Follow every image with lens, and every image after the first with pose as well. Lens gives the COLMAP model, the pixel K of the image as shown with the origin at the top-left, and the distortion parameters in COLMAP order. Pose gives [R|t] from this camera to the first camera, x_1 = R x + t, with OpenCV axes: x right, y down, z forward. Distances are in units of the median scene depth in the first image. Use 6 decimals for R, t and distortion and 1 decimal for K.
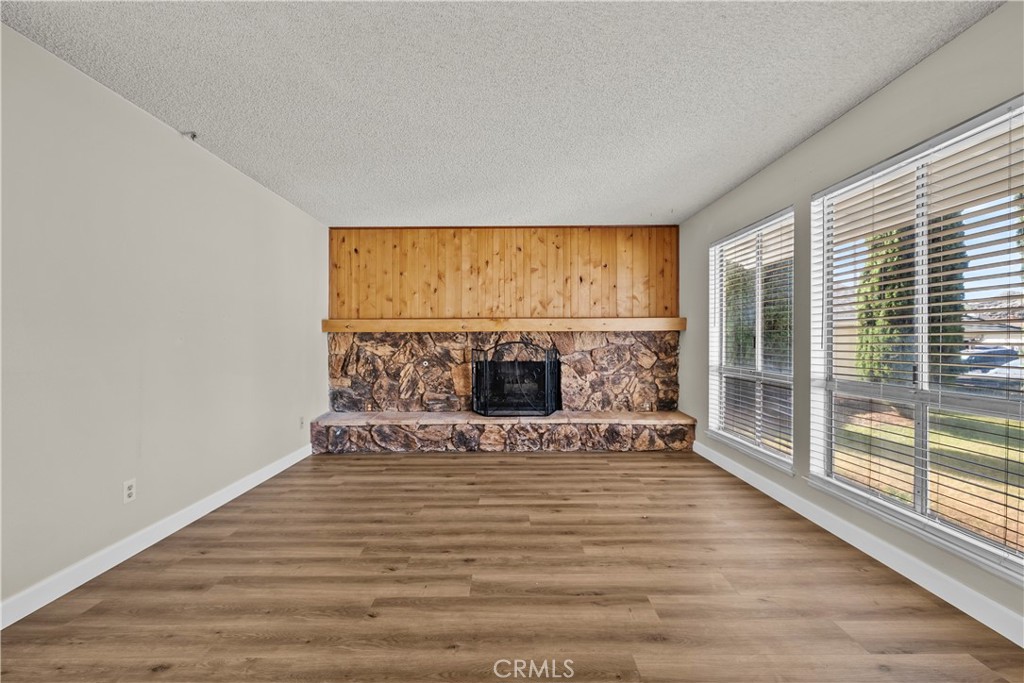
lens RADIAL K [[419.3, 0, 510.4], [0, 419.3, 340.8], [0, 0, 1]] dist [-0.000942, -0.000318]
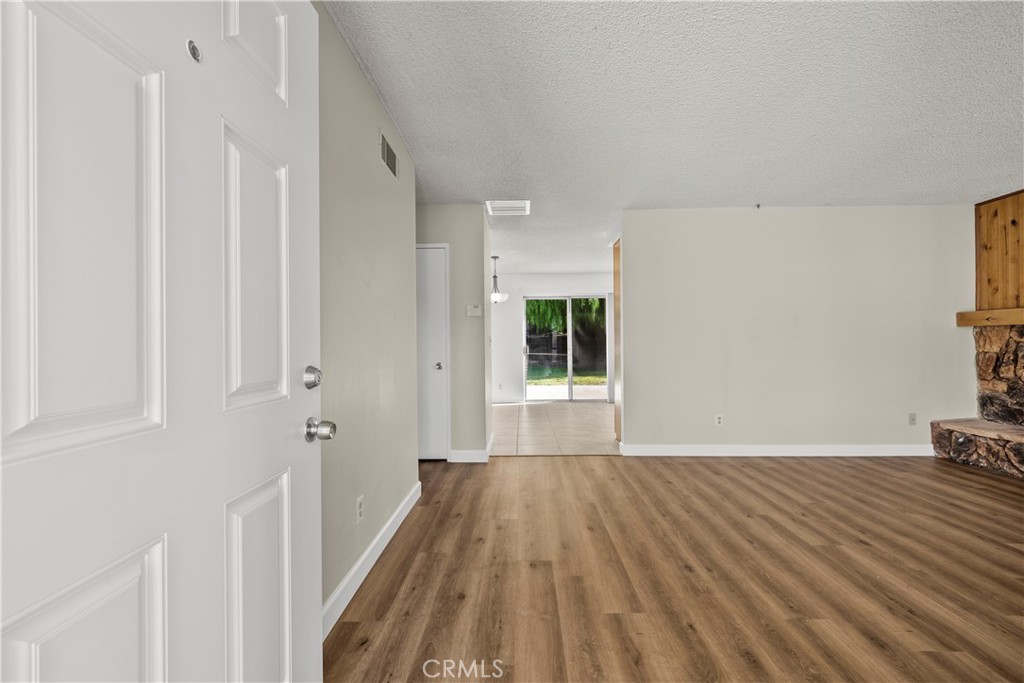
lens RADIAL K [[426.4, 0, 510.2], [0, 426.4, 341.1], [0, 0, 1]] dist [-0.002076, 0.000503]
pose [[-0.026191, -0.002552, -0.999654, 0.653918], [0.006982, 0.999972, -0.002736, 0.008085], [0.999633, -0.007052, -0.026172, 0.090957]]
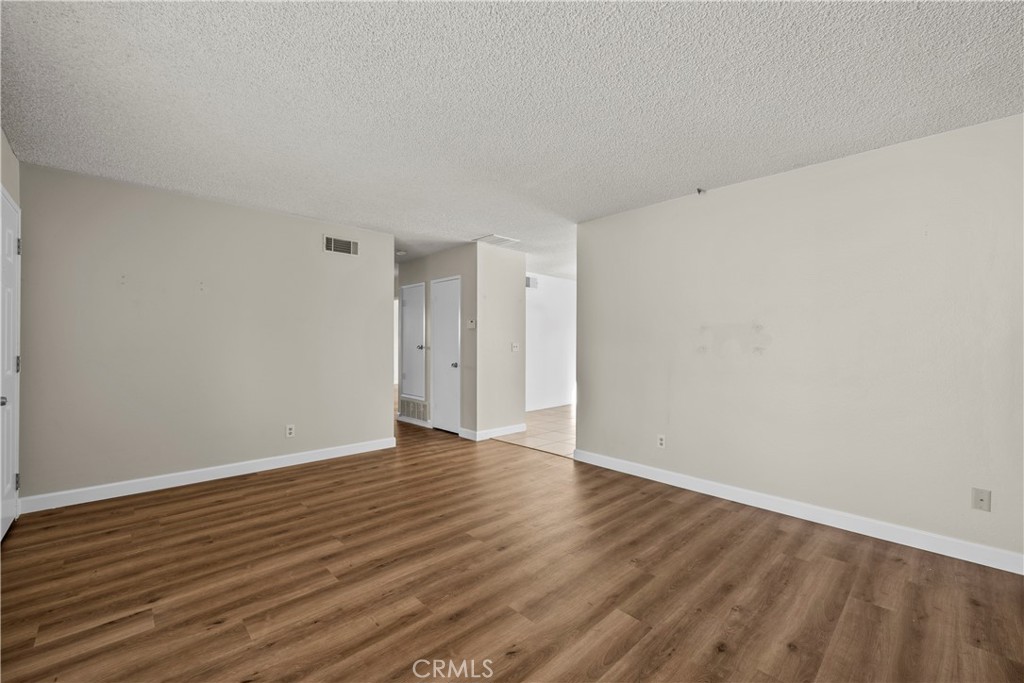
lens RADIAL K [[428.6, 0, 508.7], [0, 428.6, 339.9], [0, 0, 1]] dist [-0.002496, -0.000087]
pose [[-0.731464, -0.006138, -0.681852, 0.438167], [-0.003874, 0.999981, -0.004846, -0.016631], [0.681869, -0.000903, -0.731474, 1.209040]]
